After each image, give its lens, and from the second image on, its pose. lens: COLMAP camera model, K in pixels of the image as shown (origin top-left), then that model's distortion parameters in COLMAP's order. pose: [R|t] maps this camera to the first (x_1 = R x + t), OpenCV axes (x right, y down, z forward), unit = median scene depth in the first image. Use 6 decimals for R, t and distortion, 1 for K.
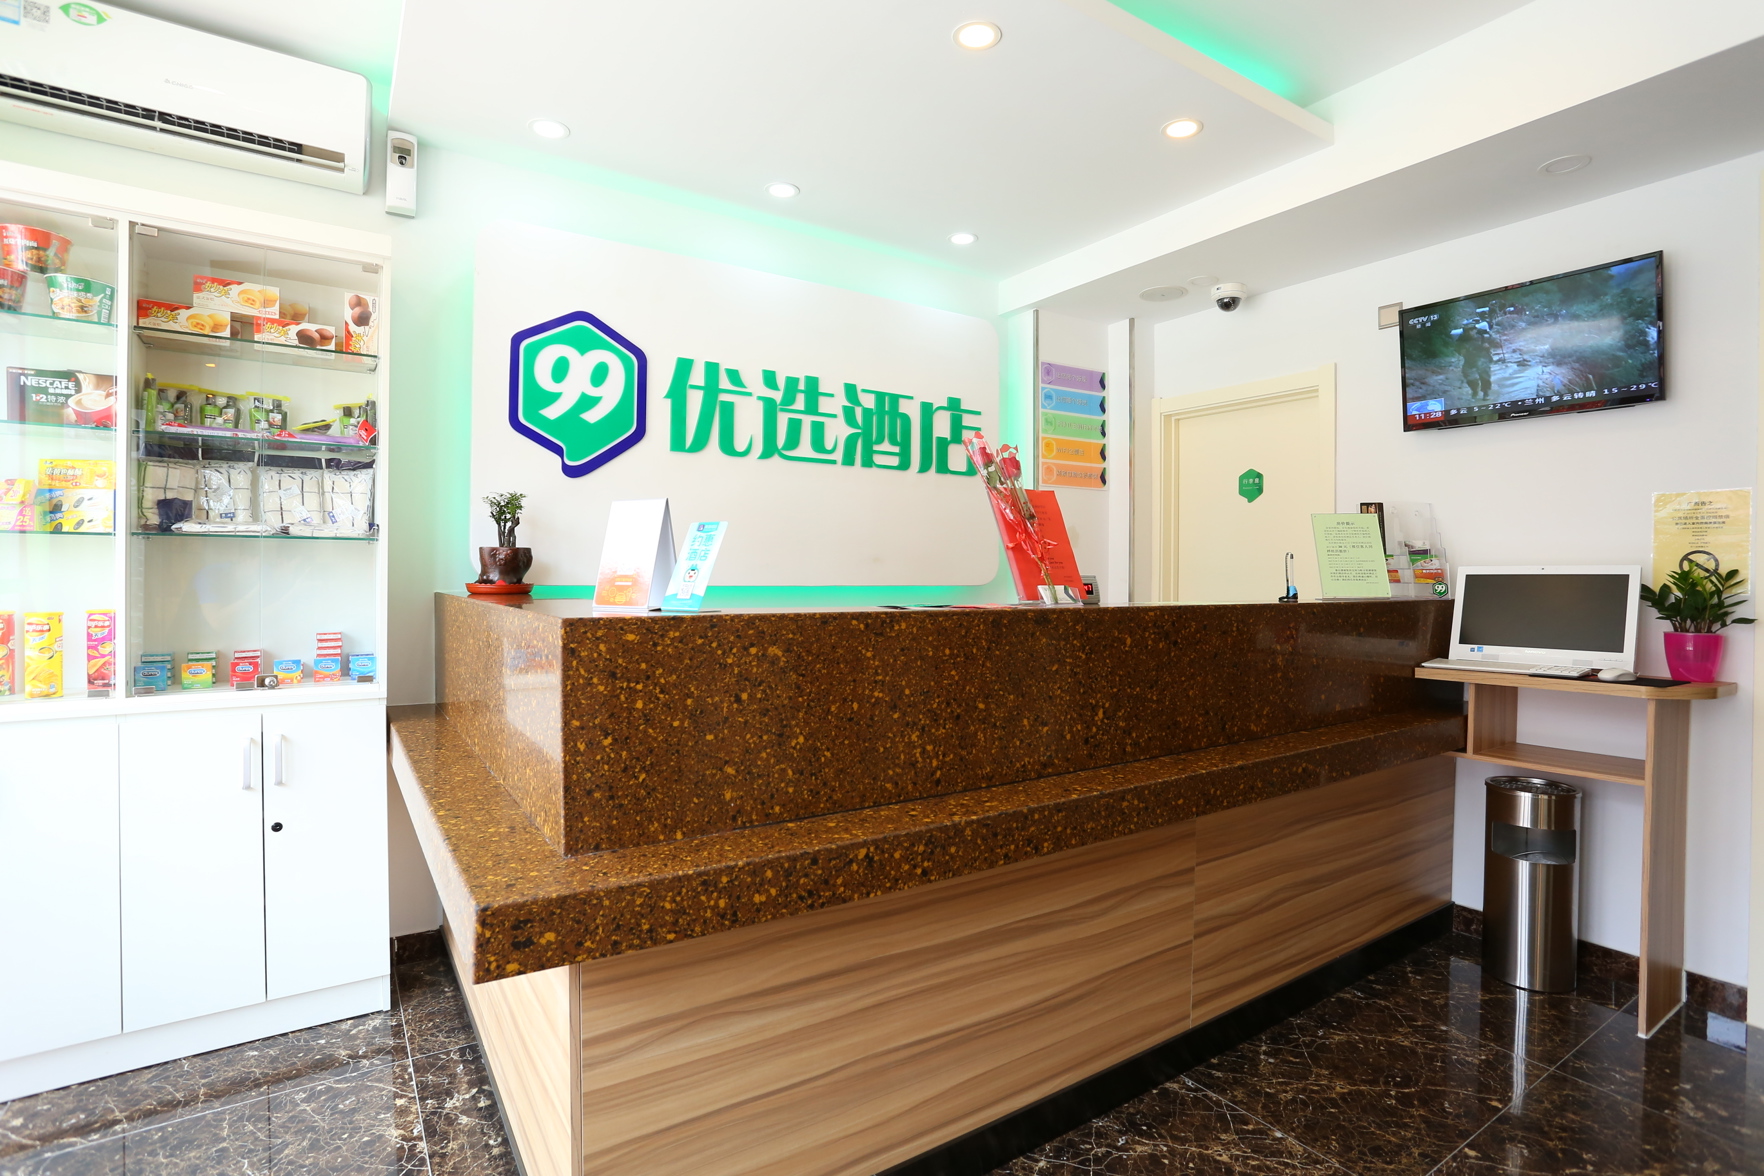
lens RADIAL K [[861.0, 0, 881.0], [0, 861.0, 581.7], [0, 0, 1]] dist [-0.074164, 0.033876]
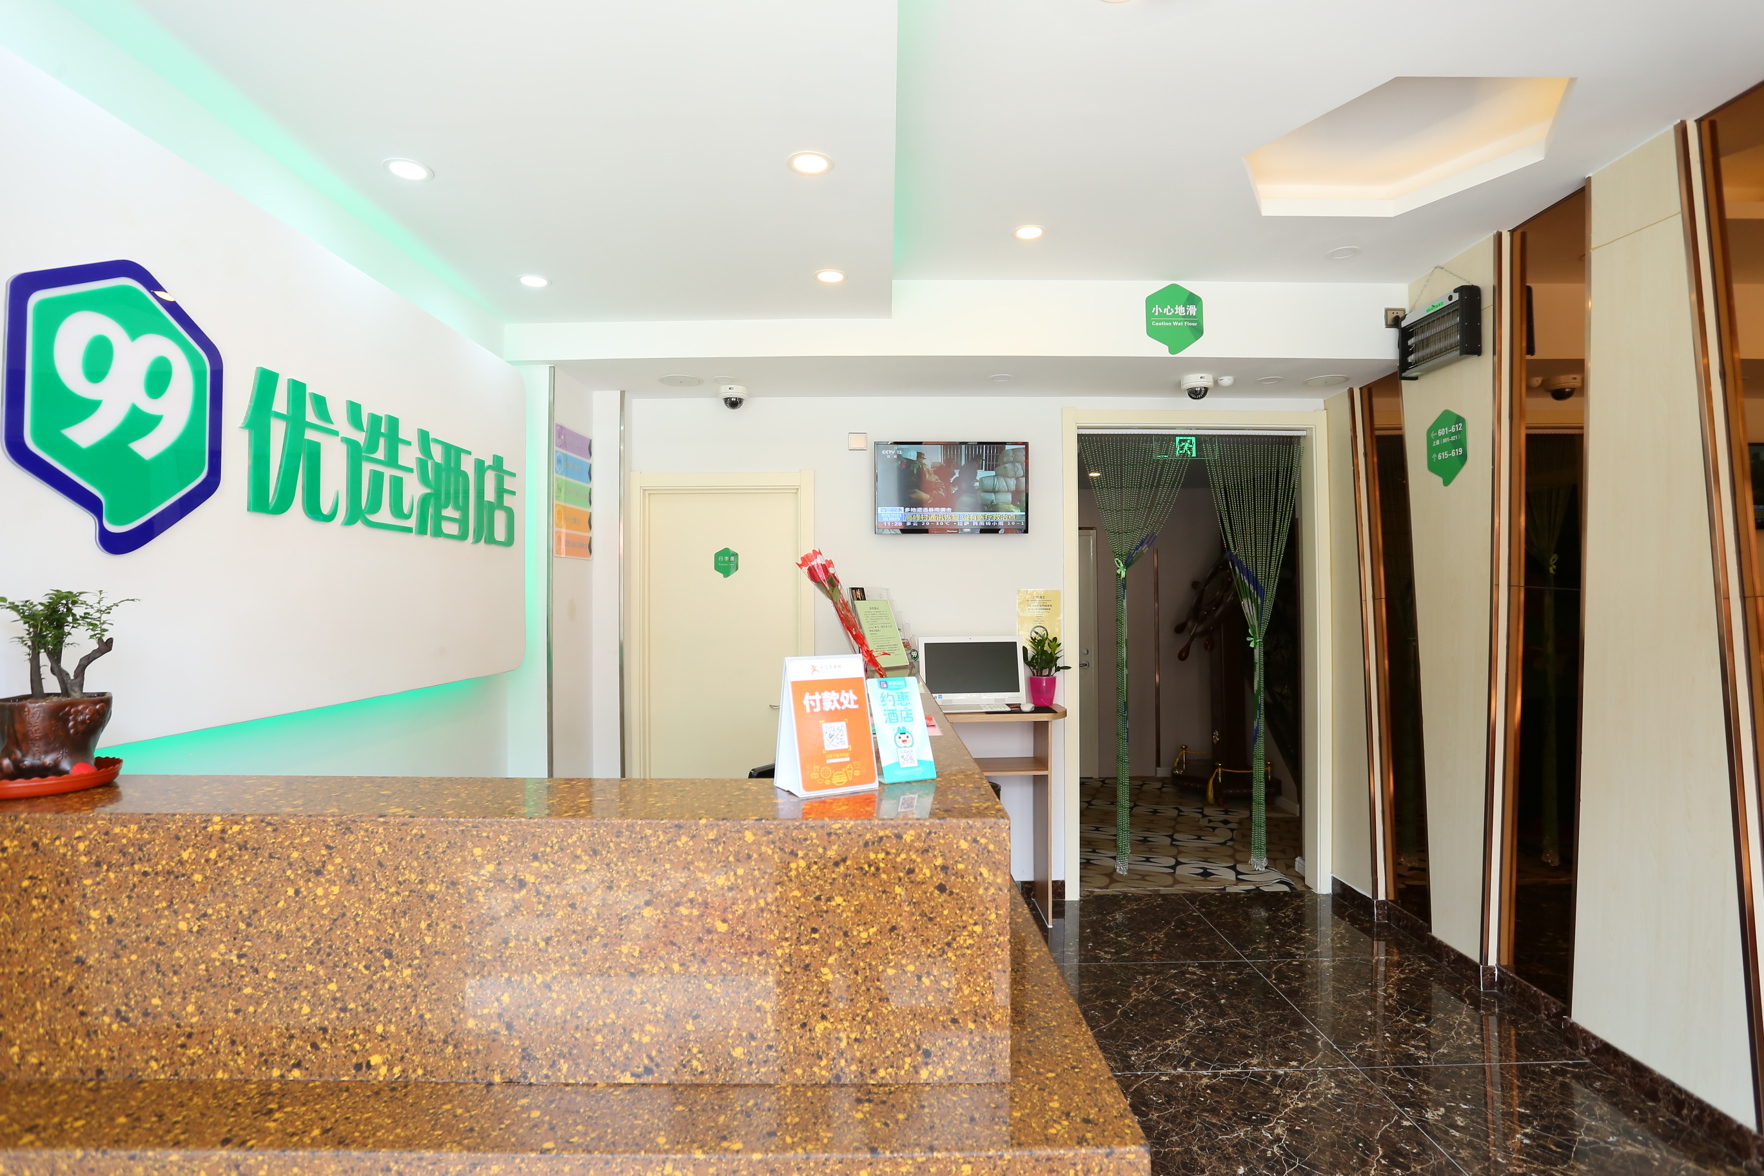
lens RADIAL K [[861.0, 0, 881.0], [0, 861.0, 581.7], [0, 0, 1]] dist [-0.074164, 0.033876]
pose [[0.548524, 0.006706, 0.836108, -0.544658], [0.016921, 0.999674, -0.019119, -0.085693], [-0.835964, 0.024634, 0.548231, 0.281631]]
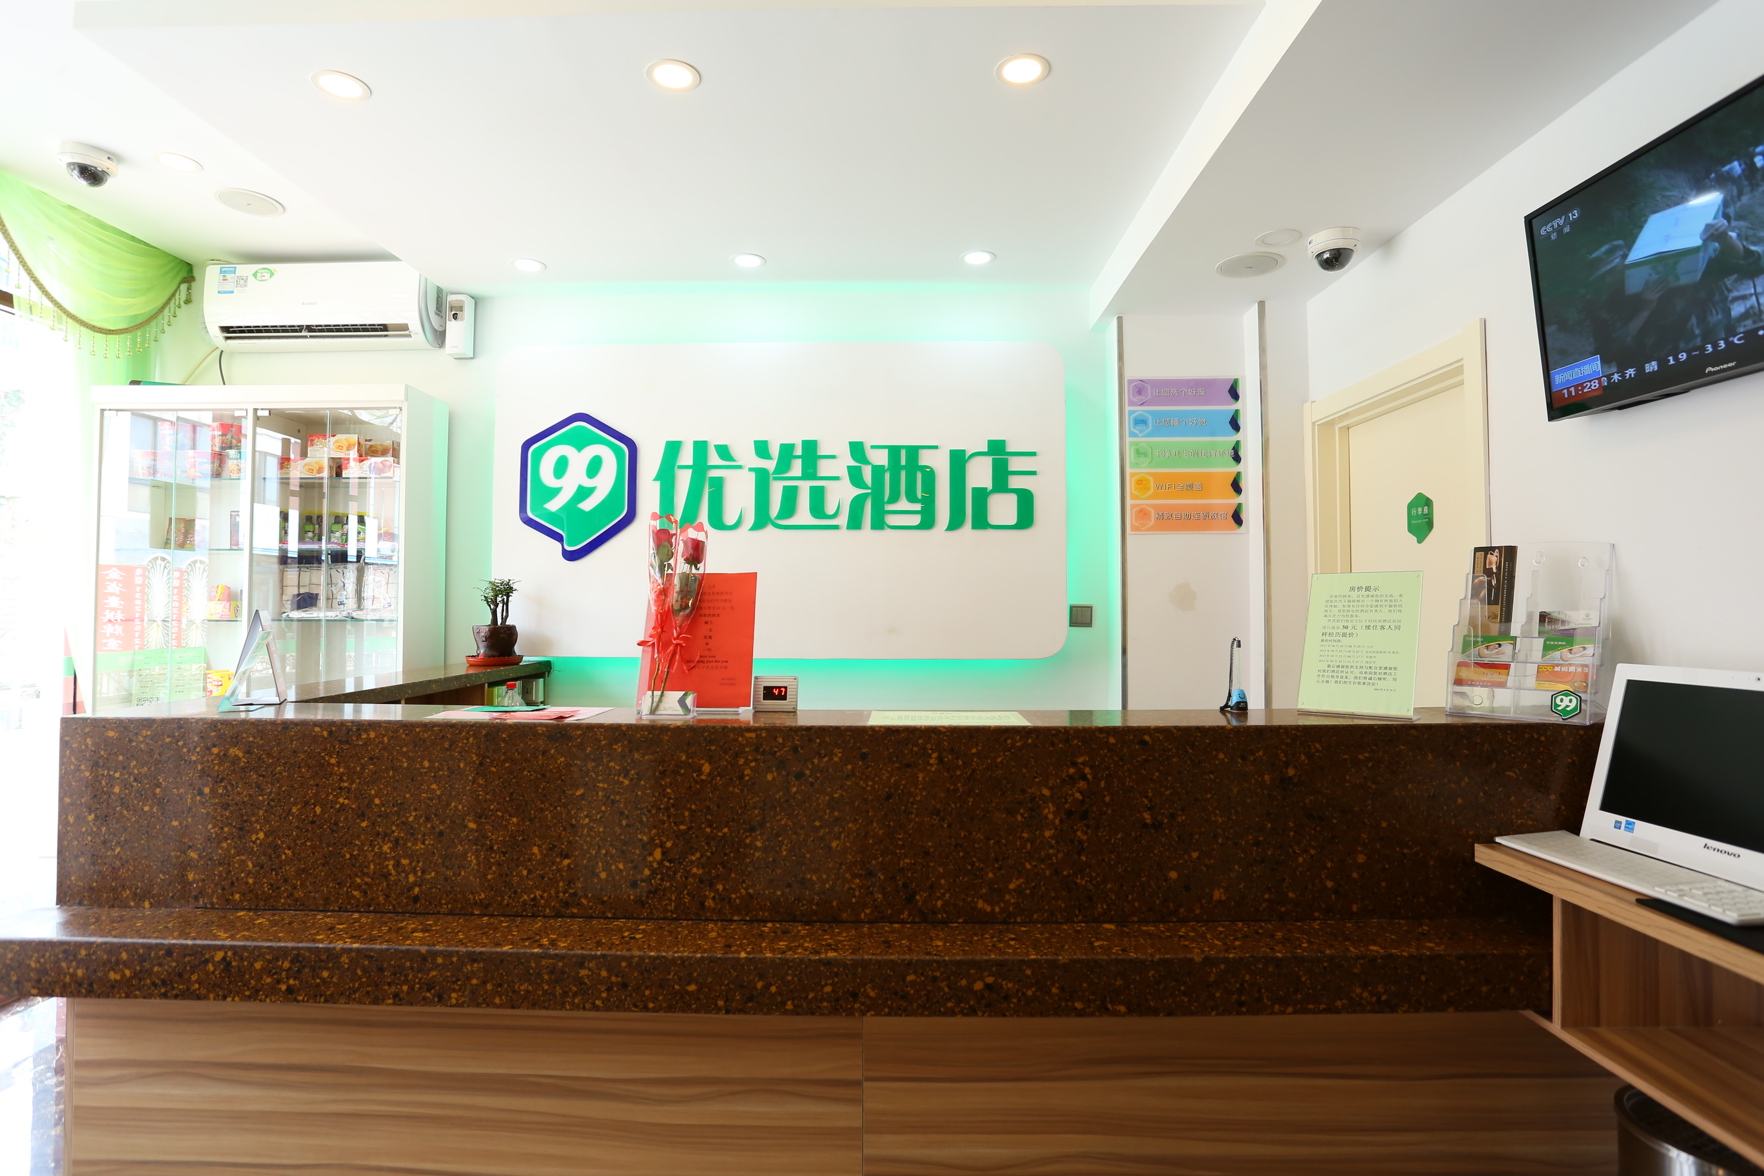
lens RADIAL K [[861.0, 0, 881.0], [0, 861.0, 581.7], [0, 0, 1]] dist [-0.074164, 0.033876]
pose [[0.825495, -0.021756, -0.563990, 0.617339], [-0.000350, 0.999237, -0.039058, -0.051162], [0.564410, 0.032439, 0.824857, 0.302463]]
